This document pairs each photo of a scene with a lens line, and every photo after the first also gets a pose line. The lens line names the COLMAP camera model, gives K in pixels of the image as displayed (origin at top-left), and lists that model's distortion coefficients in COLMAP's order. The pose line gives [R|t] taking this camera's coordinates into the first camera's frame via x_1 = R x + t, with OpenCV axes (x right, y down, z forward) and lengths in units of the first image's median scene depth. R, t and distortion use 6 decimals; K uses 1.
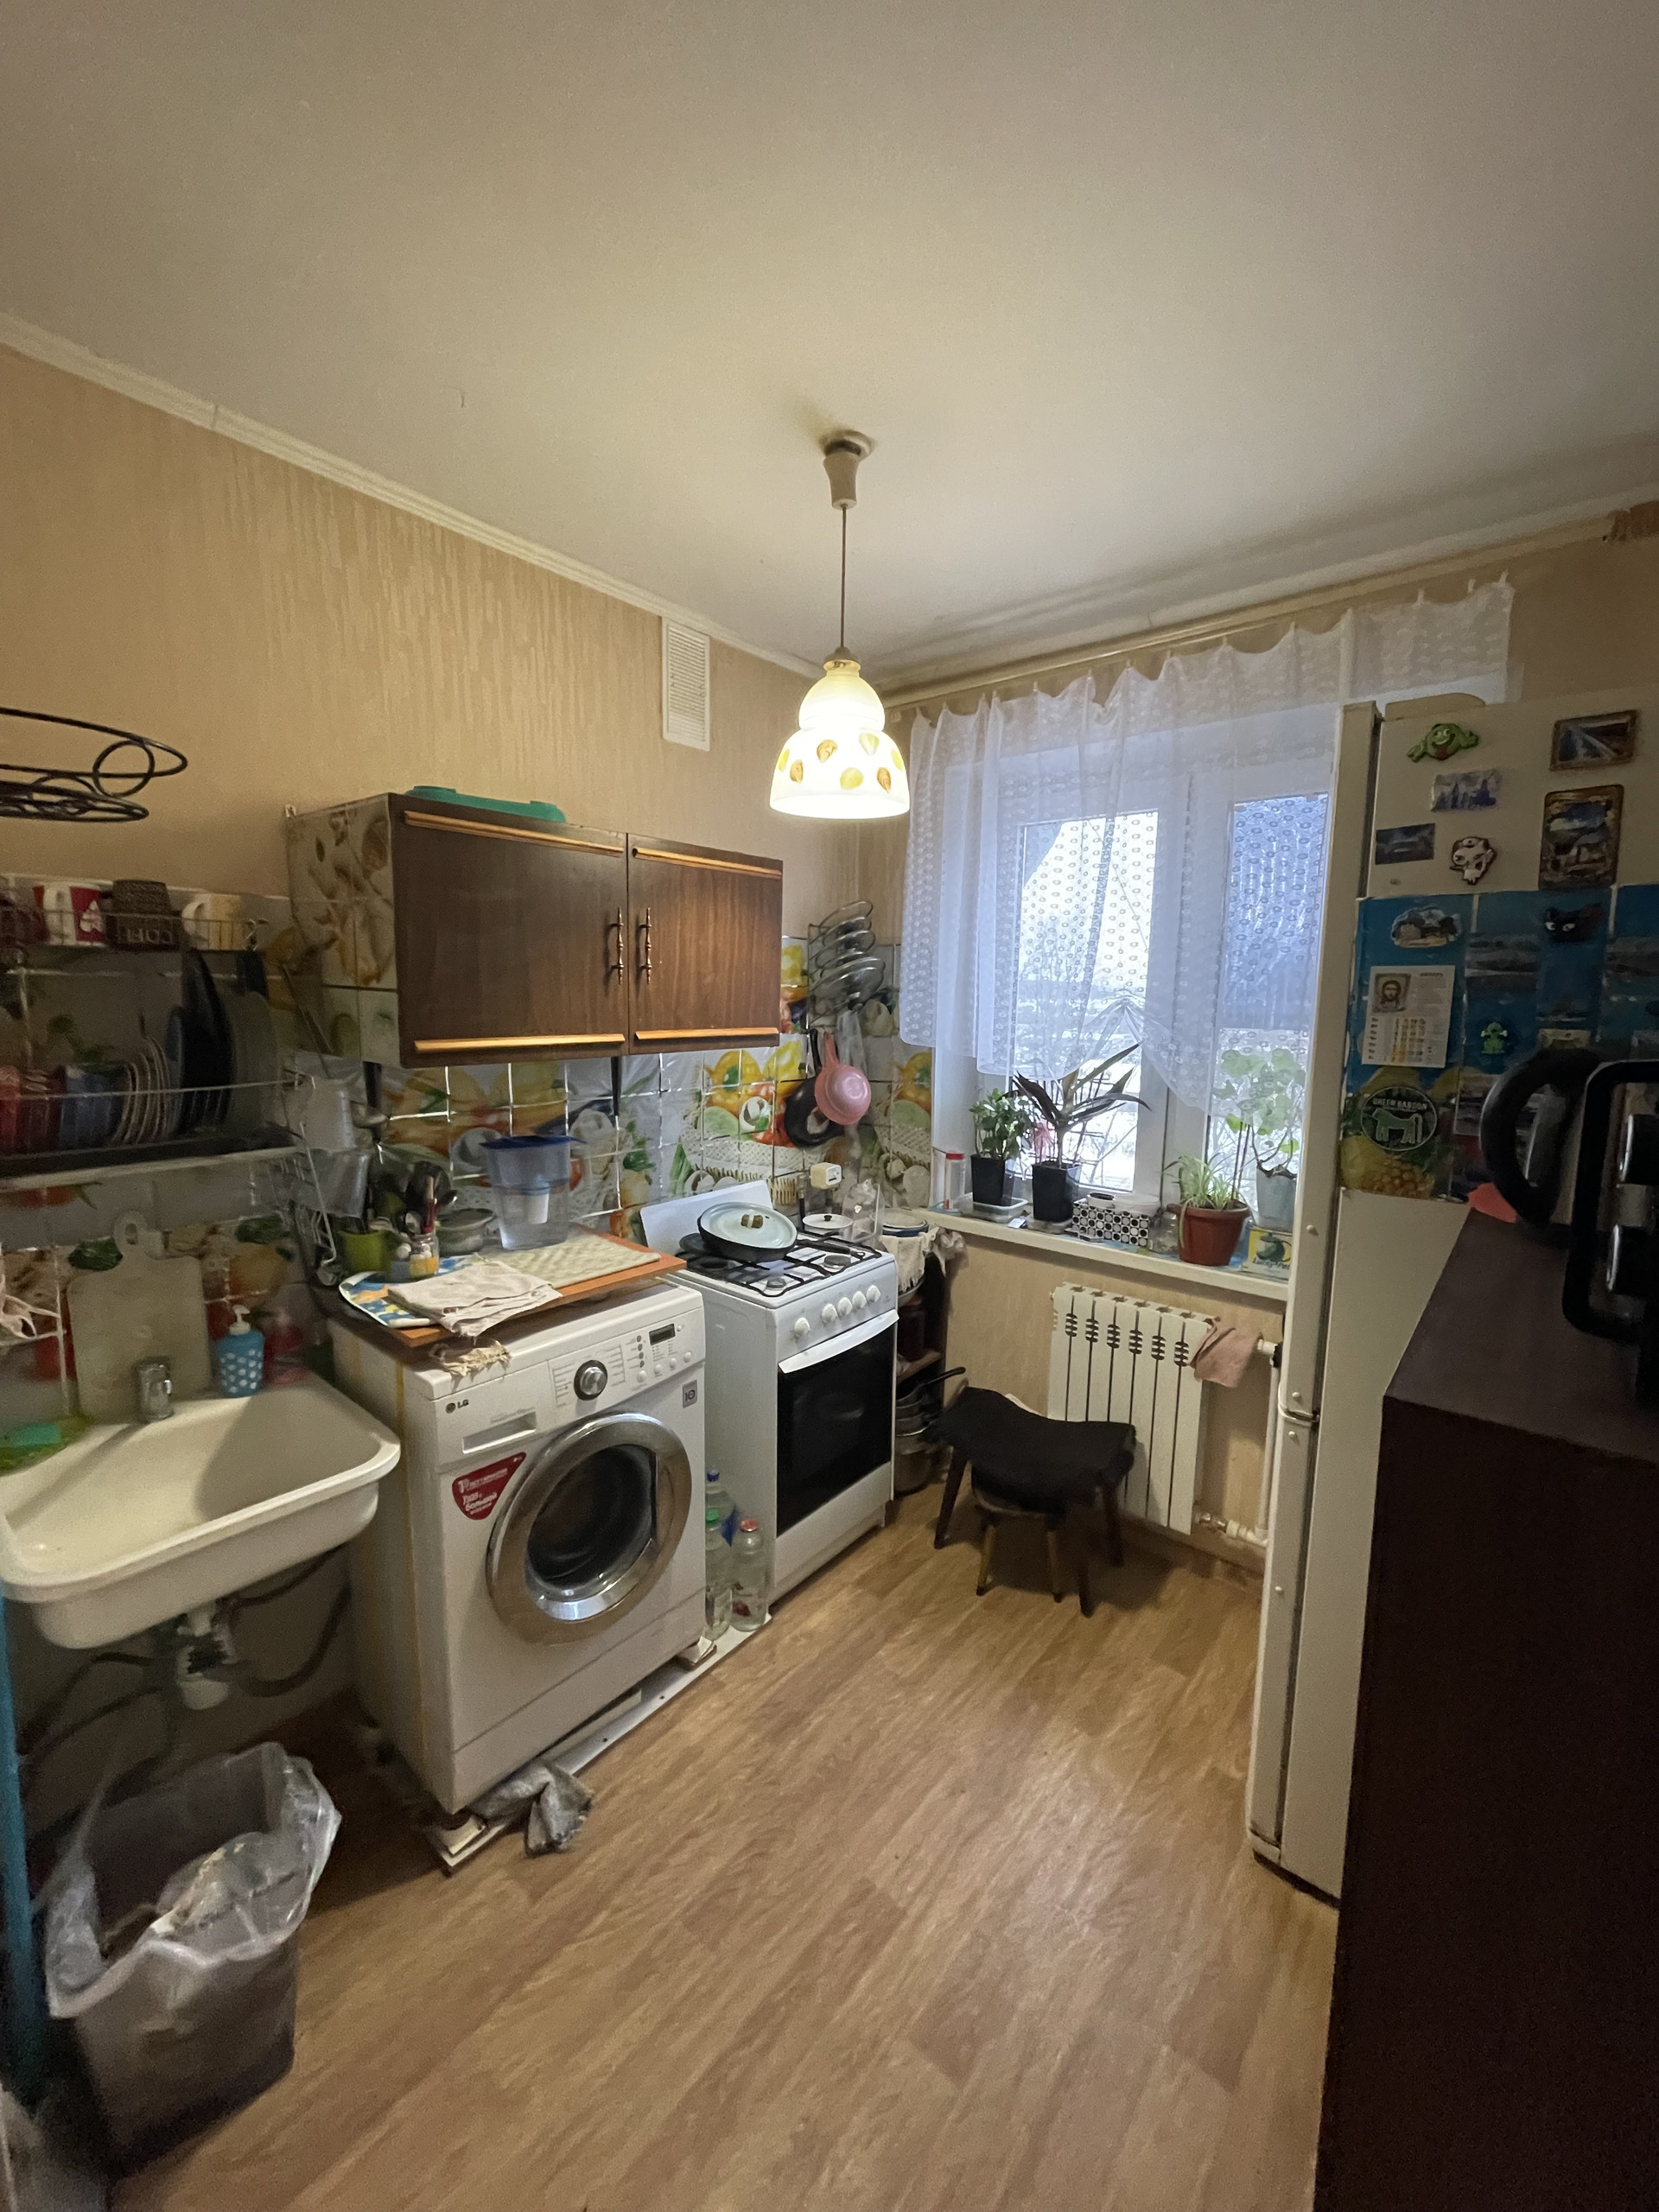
lens RADIAL K [[887.9, 0, 826.7], [0, 887.9, 1102.4], [0, 0, 1]] dist [-0.001365, -0.000180]
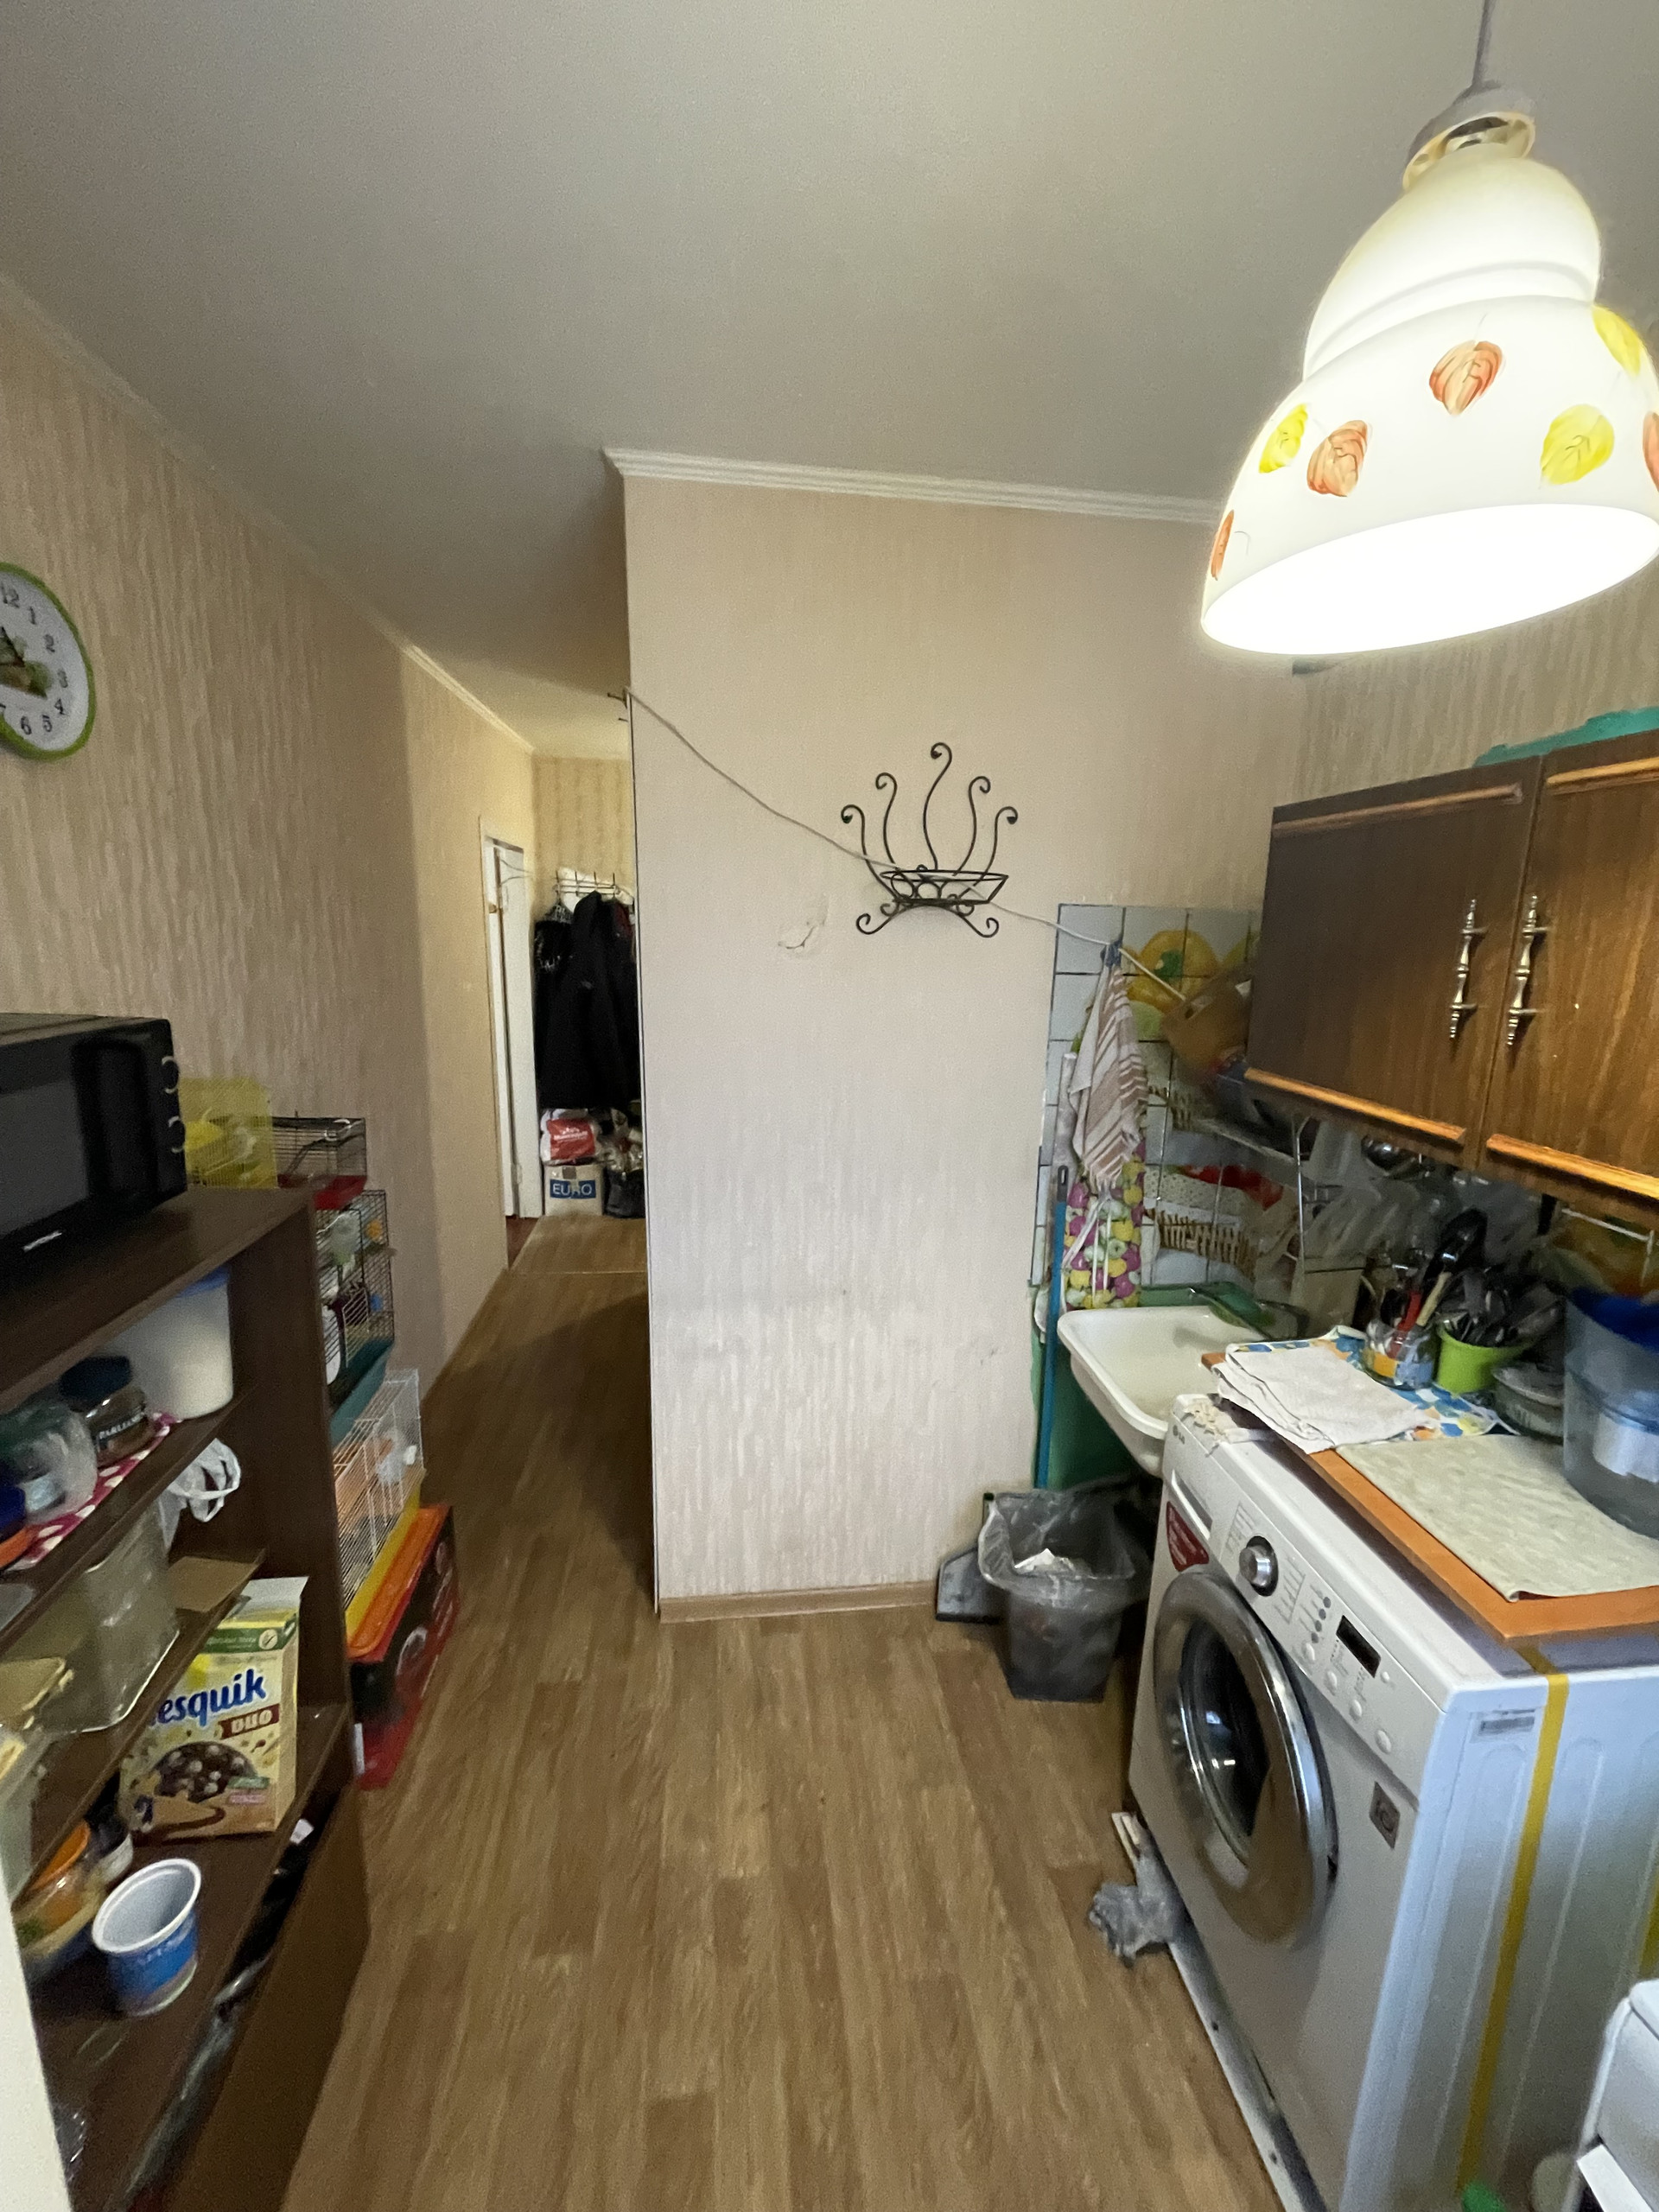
lens RADIAL K [[887.9, 0, 827.6], [0, 887.9, 1104.7], [0, 0, 1]] dist [-0.001365, -0.000180]
pose [[-0.688807, 0.110960, -0.716403, 0.489072], [-0.129938, 0.953316, 0.272587, -0.212793], [0.713205, 0.280848, -0.642233, 1.187982]]
